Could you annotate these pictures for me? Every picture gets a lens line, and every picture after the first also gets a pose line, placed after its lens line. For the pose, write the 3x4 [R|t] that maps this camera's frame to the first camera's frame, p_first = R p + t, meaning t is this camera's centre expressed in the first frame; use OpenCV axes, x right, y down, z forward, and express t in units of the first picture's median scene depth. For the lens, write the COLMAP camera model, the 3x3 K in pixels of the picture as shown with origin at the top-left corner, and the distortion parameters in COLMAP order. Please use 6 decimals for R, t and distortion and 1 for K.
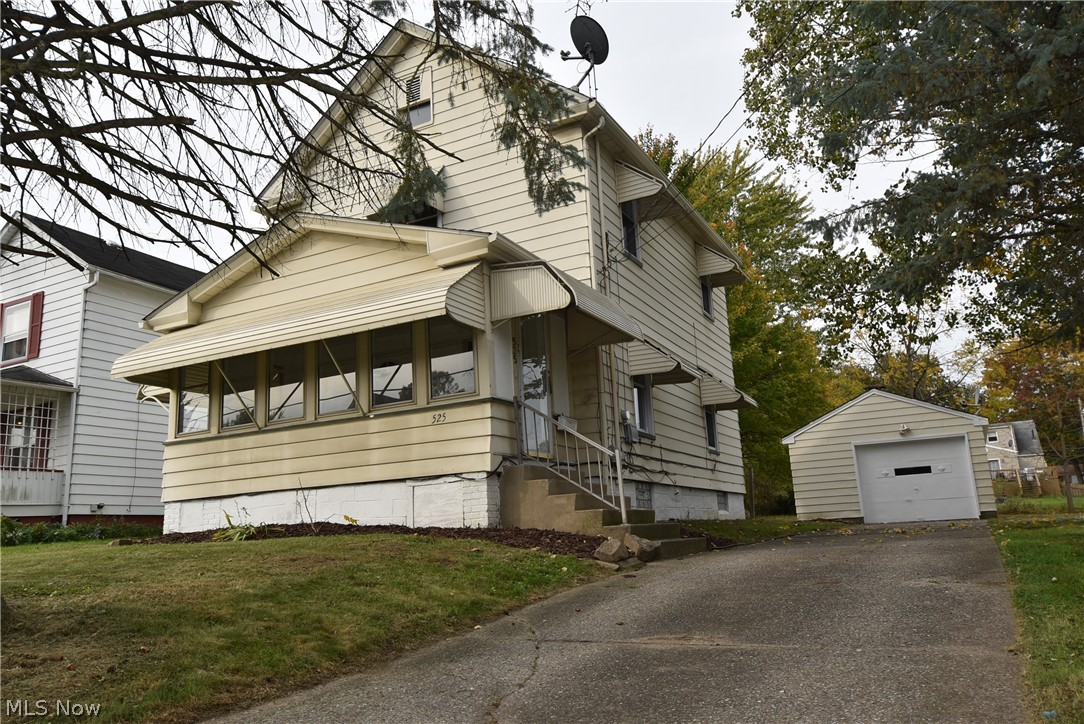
lens RADIAL K [[801.9, 0, 537.9], [0, 801.9, 364.2], [0, 0, 1]] dist [0.028212, 0.000735]
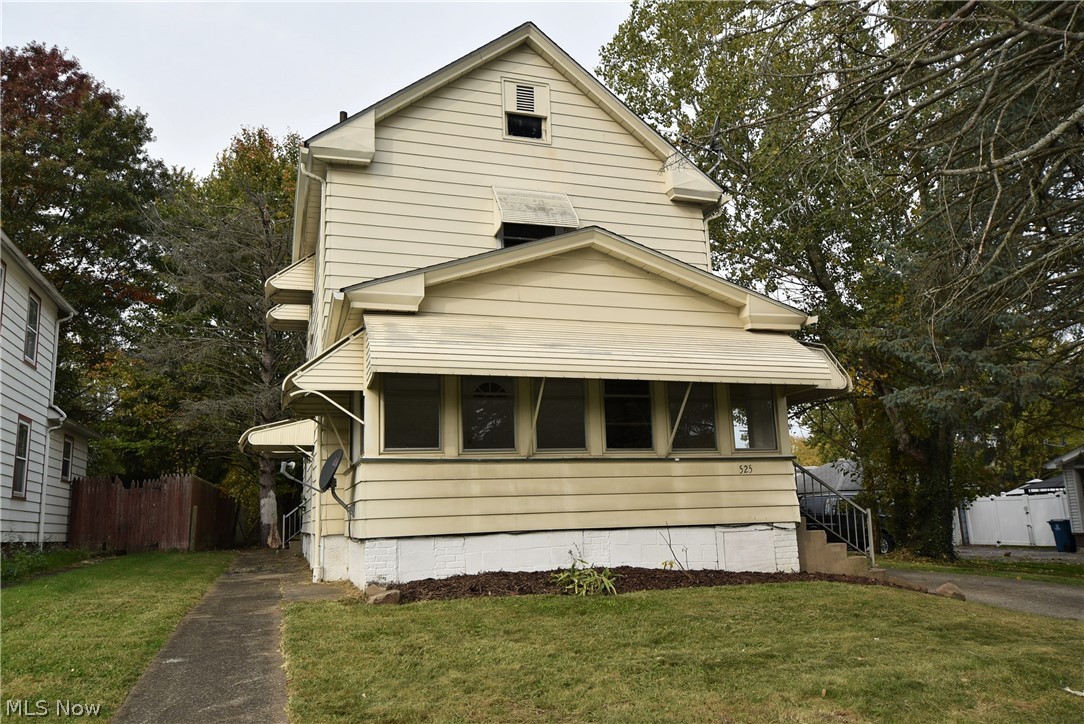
lens RADIAL K [[801.9, 0, 543.6], [0, 801.9, 364.0], [0, 0, 1]] dist [0.028212, 0.000735]
pose [[0.689135, 0.161199, 0.706476, -1.152281], [-0.152238, 0.985391, -0.076339, 0.054275], [-0.708461, -0.054945, 0.703608, 0.463317]]
